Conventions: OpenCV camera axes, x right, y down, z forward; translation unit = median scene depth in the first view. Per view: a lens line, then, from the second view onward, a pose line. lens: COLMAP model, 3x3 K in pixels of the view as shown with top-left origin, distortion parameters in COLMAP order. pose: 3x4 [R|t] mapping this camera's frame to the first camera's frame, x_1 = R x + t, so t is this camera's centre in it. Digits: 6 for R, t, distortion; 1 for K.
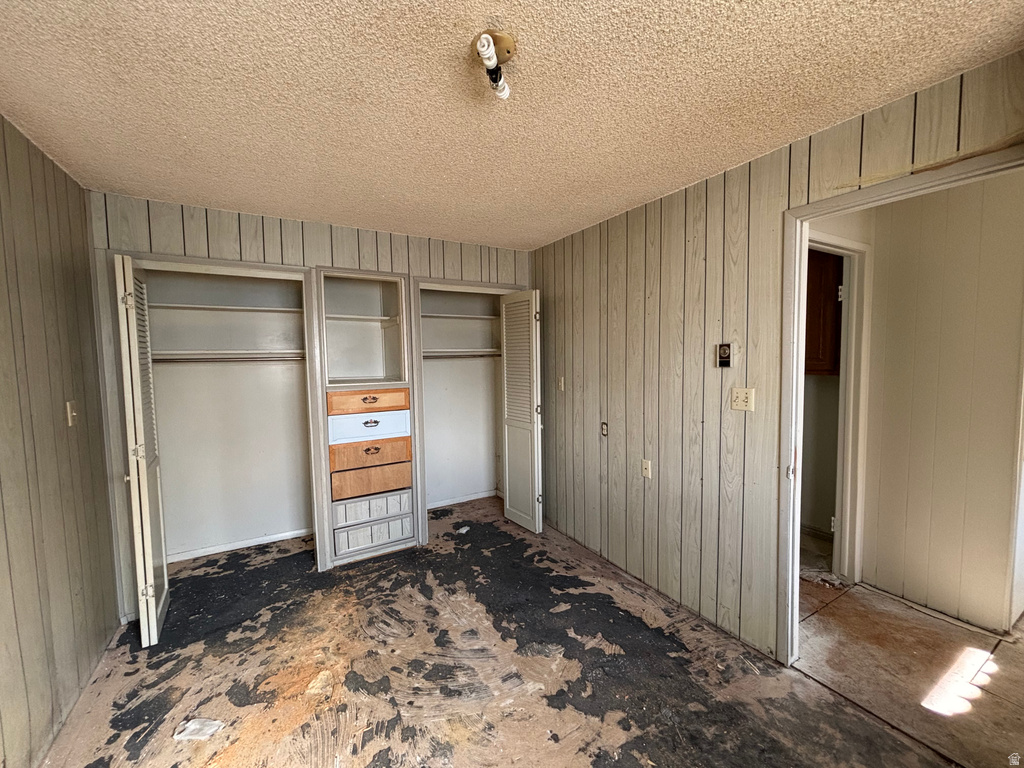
lens RADIAL K [[412.6, 0, 510.2], [0, 412.6, 383.6], [0, 0, 1]] dist [0.001933, 0.000360]
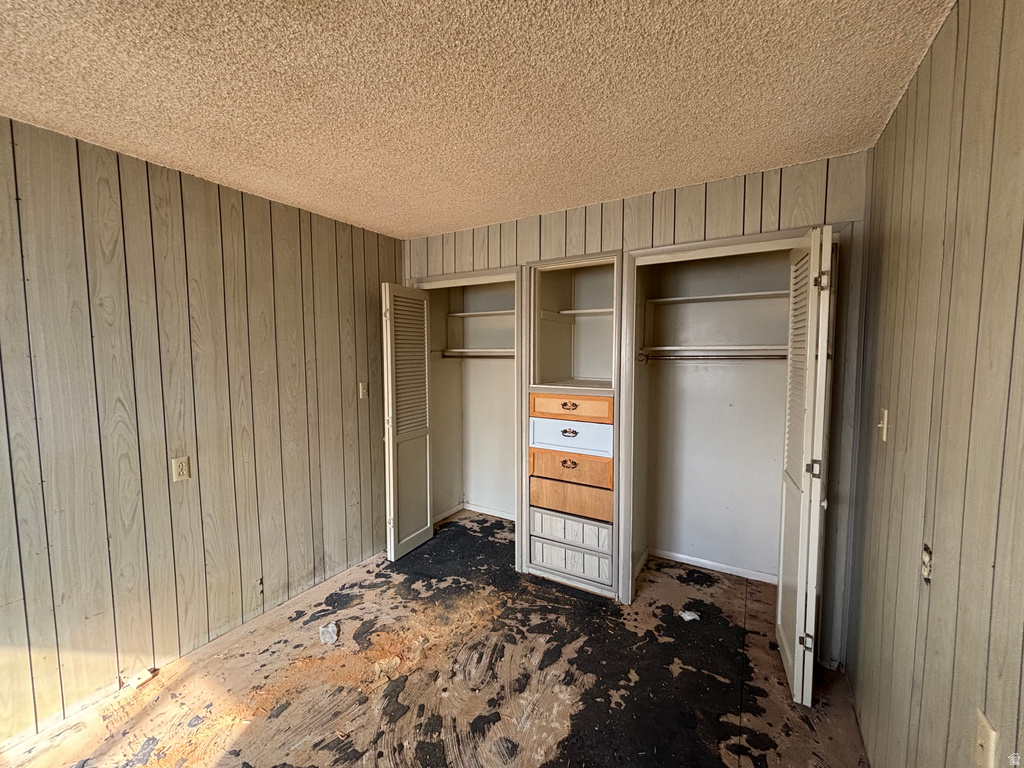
lens RADIAL K [[412.6, 0, 506.0], [0, 412.6, 383.3], [0, 0, 1]] dist [0.001933, 0.000360]
pose [[0.478322, 0.077167, -0.874788, 0.441261], [-0.064610, 0.996525, 0.052577, -0.056707], [0.875805, 0.031371, 0.481645, 0.582114]]
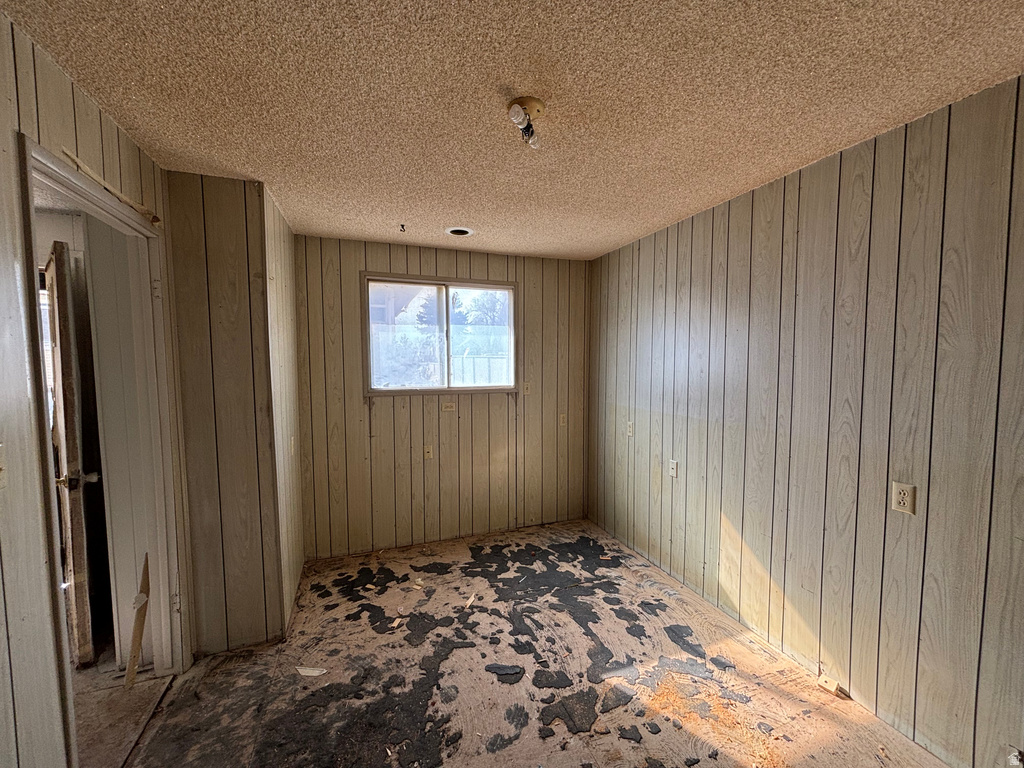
lens RADIAL K [[412.6, 0, 509.4], [0, 412.6, 380.1], [0, 0, 1]] dist [0.001933, 0.000360]
pose [[-0.984940, 0.011235, 0.172528, -0.097378], [0.033154, 0.991641, 0.124699, -0.089983], [-0.169685, 0.128541, -0.977079, 1.160607]]
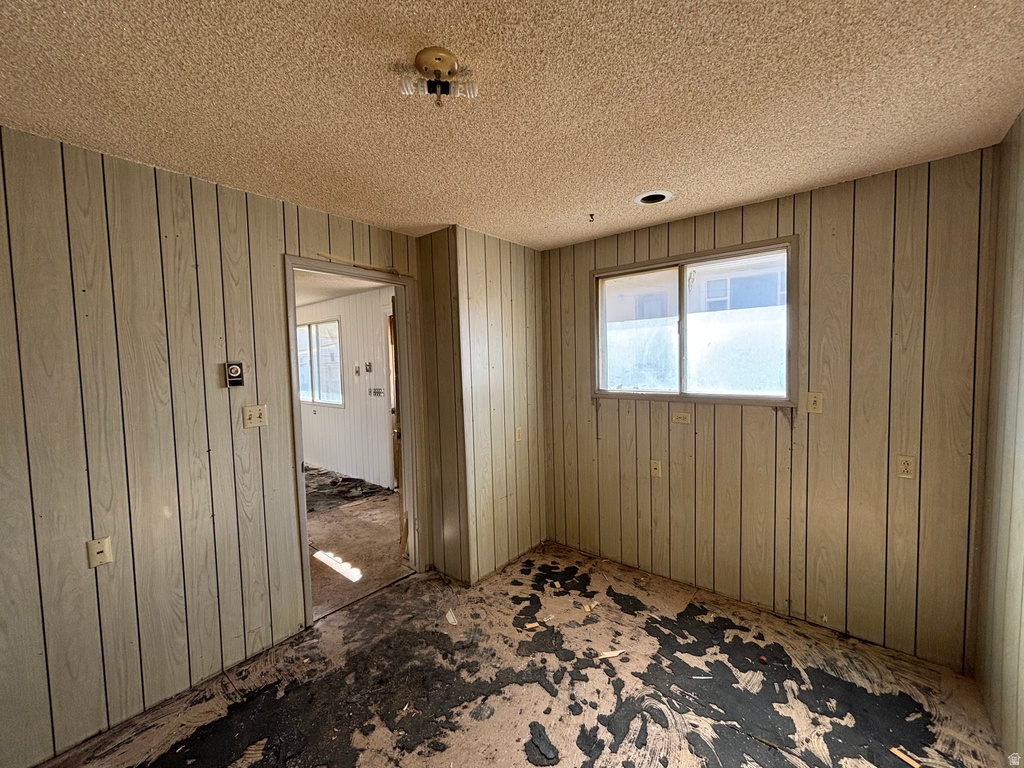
lens RADIAL K [[412.6, 0, 510.6], [0, 412.6, 381.7], [0, 0, 1]] dist [0.001933, 0.000360]
pose [[-0.343591, -0.019562, 0.938916, -0.544905], [0.098344, 0.993537, 0.056688, -0.037713], [-0.933956, 0.111815, -0.339447, 0.636960]]
